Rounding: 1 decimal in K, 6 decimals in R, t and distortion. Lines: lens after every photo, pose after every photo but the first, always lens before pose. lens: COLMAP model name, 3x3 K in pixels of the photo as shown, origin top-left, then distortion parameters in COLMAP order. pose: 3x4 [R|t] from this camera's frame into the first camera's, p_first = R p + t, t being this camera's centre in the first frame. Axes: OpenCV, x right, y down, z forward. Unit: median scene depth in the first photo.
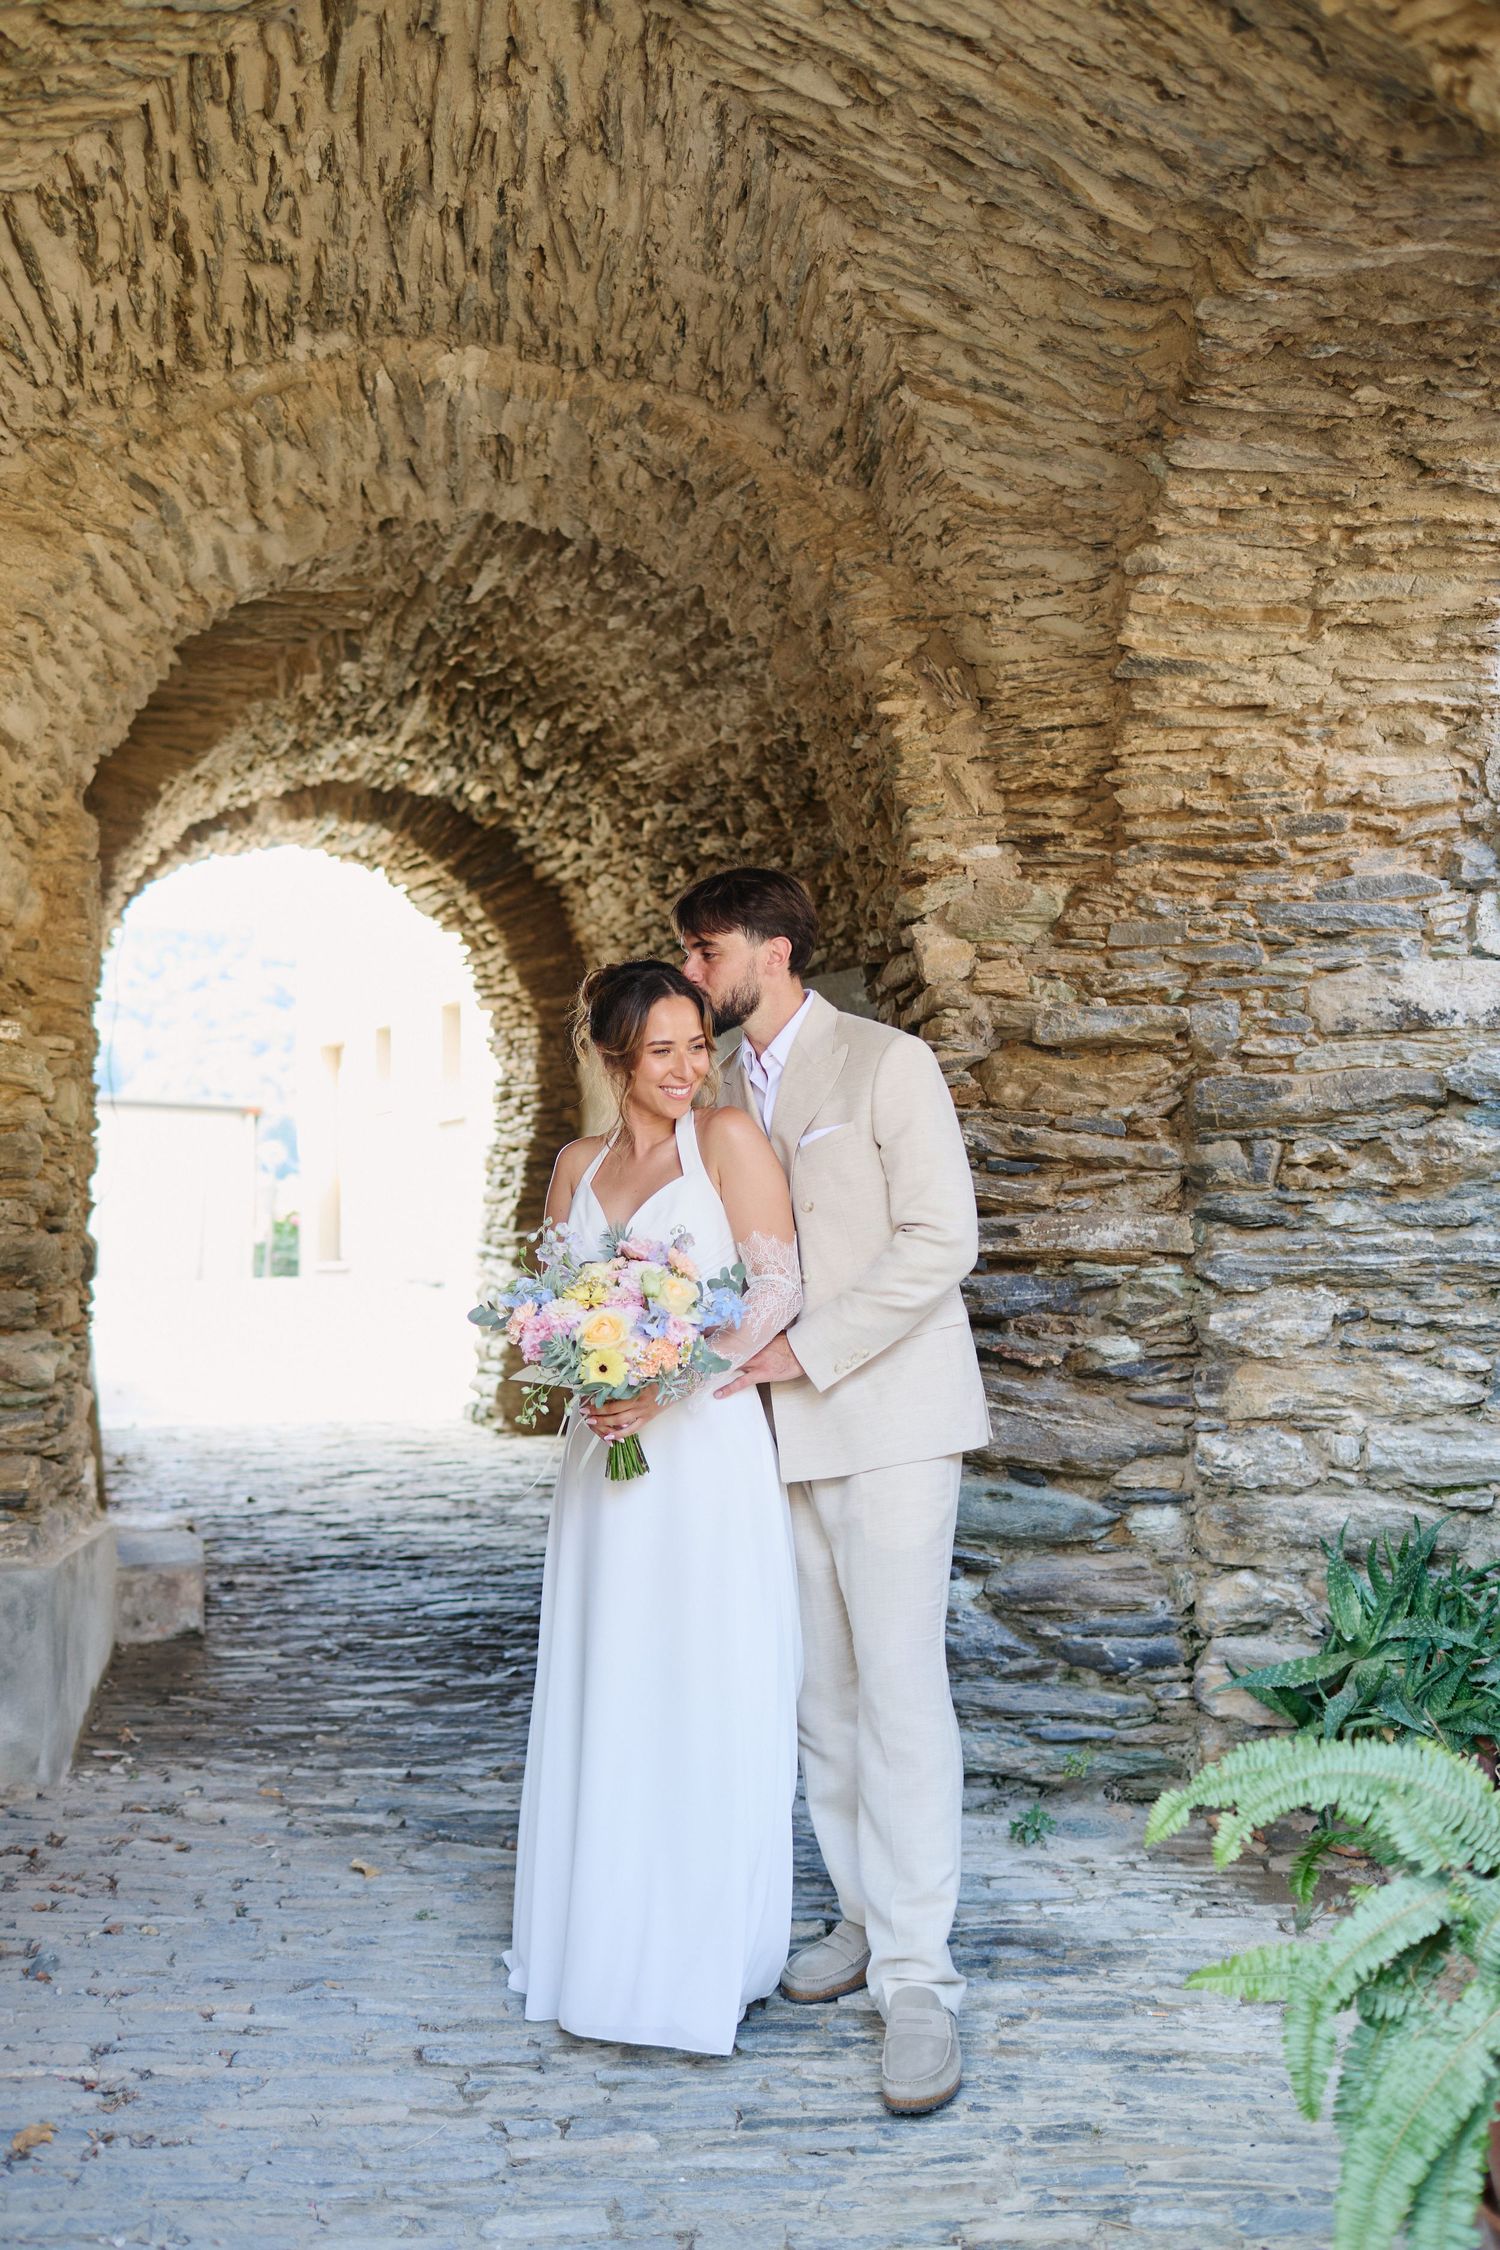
lens RADIAL K [[2021.0, 0, 715.8], [0, 2021.0, 1132.4], [0, 0, 1]] dist [-0.098073, 0.107844]
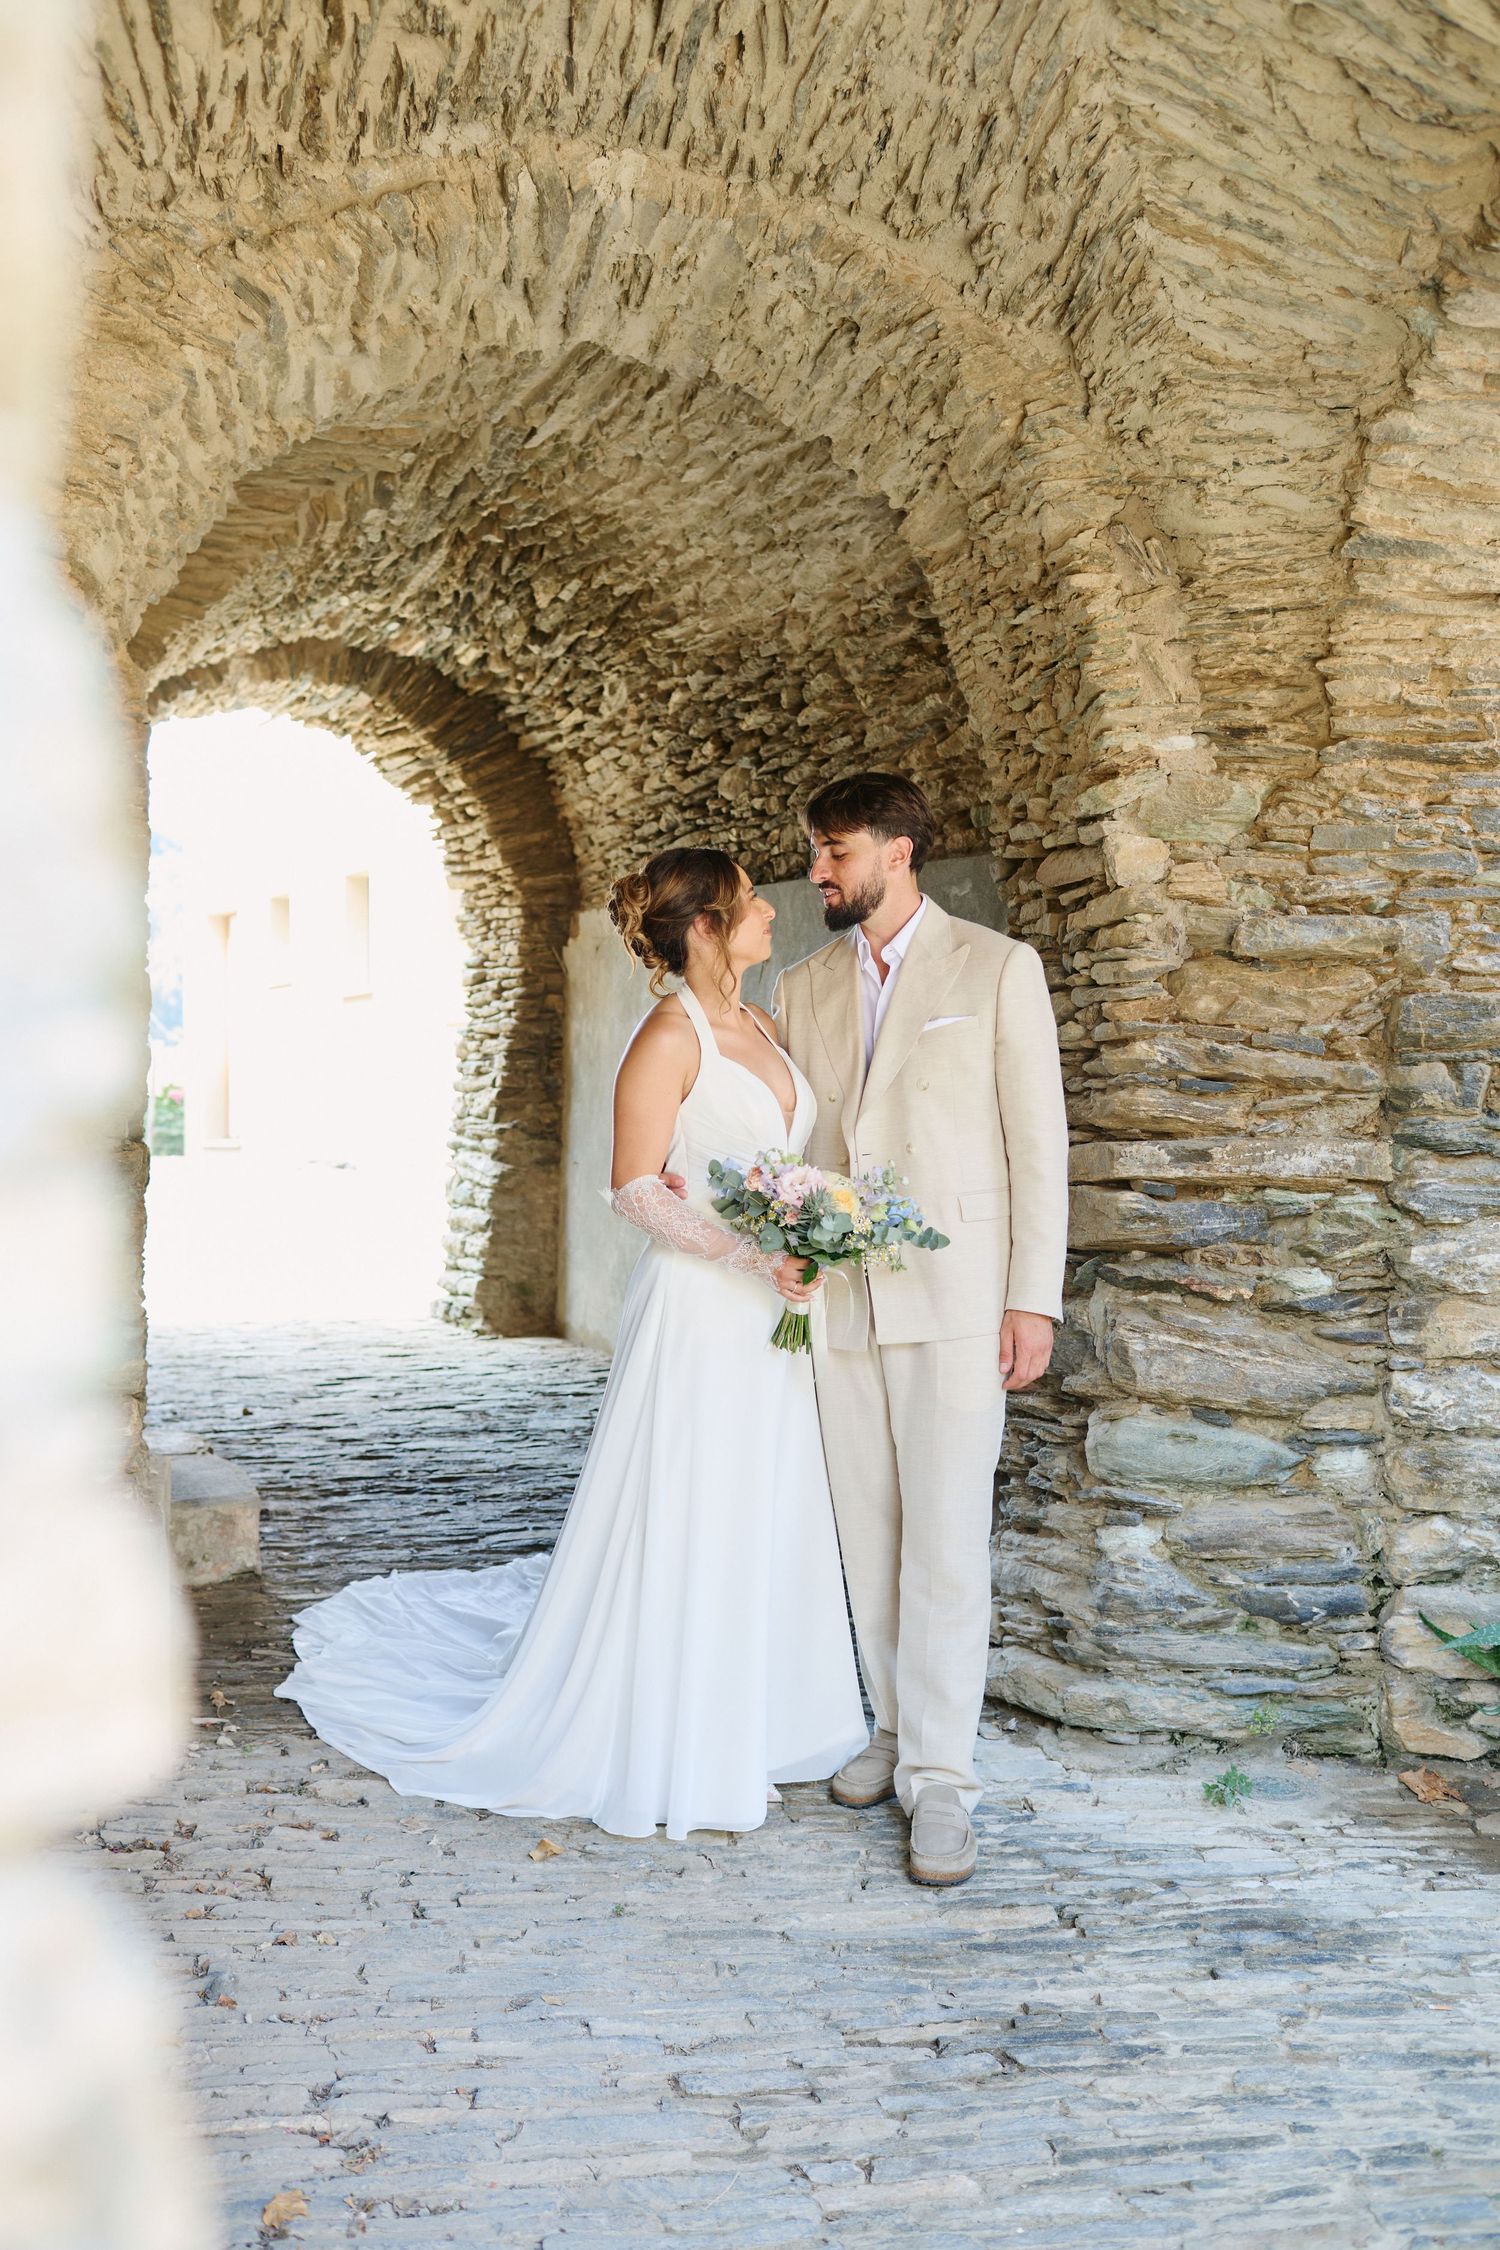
lens RADIAL K [[2021.0, 0, 715.8], [0, 2021.0, 1132.4], [0, 0, 1]] dist [-0.098073, 0.107844]
pose [[0.996629, 0.011124, 0.081283, -0.152537], [-0.016263, 0.997891, 0.062835, -0.016249], [-0.080413, -0.063945, 0.994708, 0.095897]]
